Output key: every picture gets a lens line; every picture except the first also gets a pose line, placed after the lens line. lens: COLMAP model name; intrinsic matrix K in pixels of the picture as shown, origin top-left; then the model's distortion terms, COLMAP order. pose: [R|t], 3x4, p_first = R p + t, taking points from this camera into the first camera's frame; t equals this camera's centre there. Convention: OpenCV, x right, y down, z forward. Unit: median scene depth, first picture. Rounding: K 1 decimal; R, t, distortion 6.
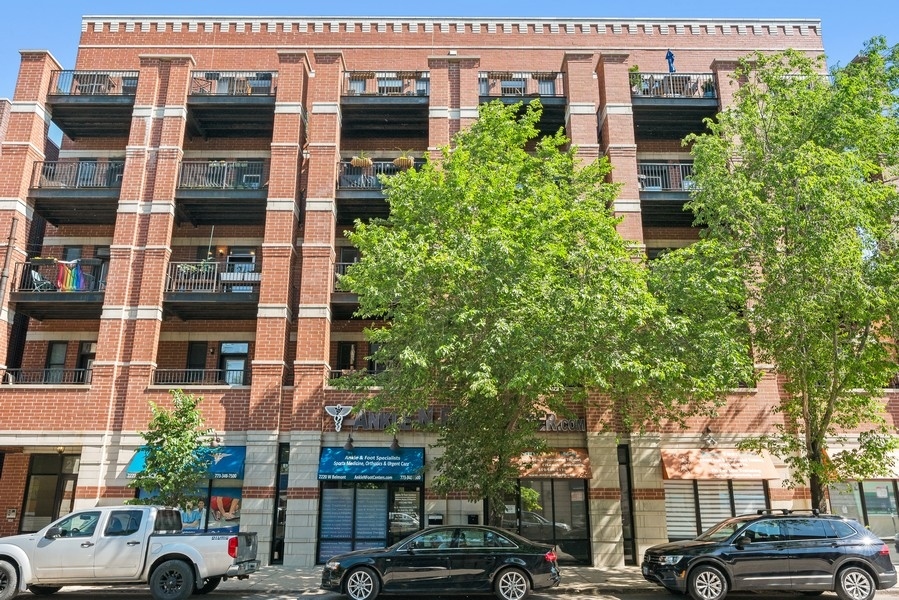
lens RADIAL K [[602.3, 0, 449.9], [0, 602.3, 347.9], [0, 0, 1]] dist [0.000864, 0.001005]
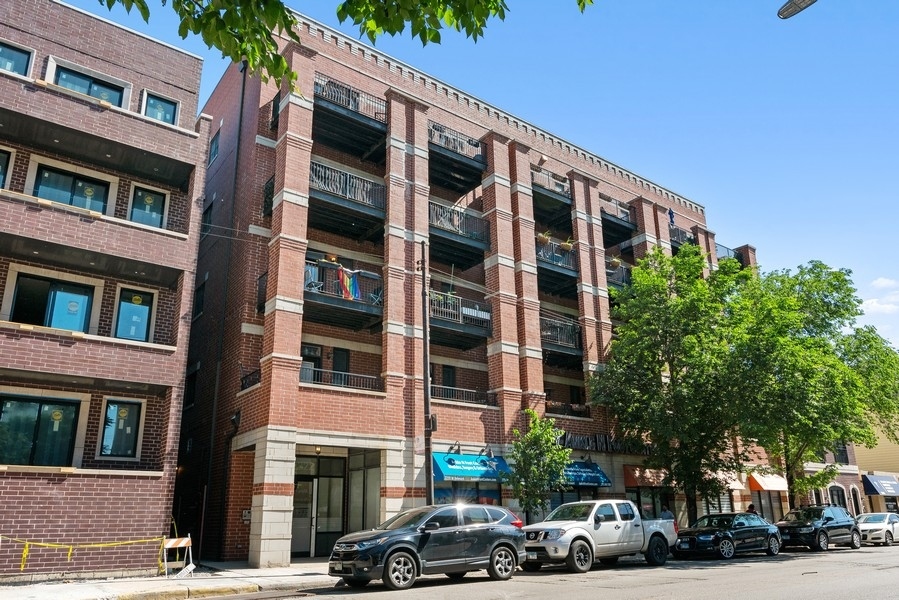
lens RADIAL K [[636.4, 0, 449.3], [0, 636.4, 301.4], [0, 0, 1]] dist [-0.058326, -0.000568]
pose [[0.784816, 0.183644, 0.591895, -1.177329], [-0.154819, 0.982901, -0.099678, -0.005492], [-0.600079, -0.013408, 0.799828, 0.006989]]
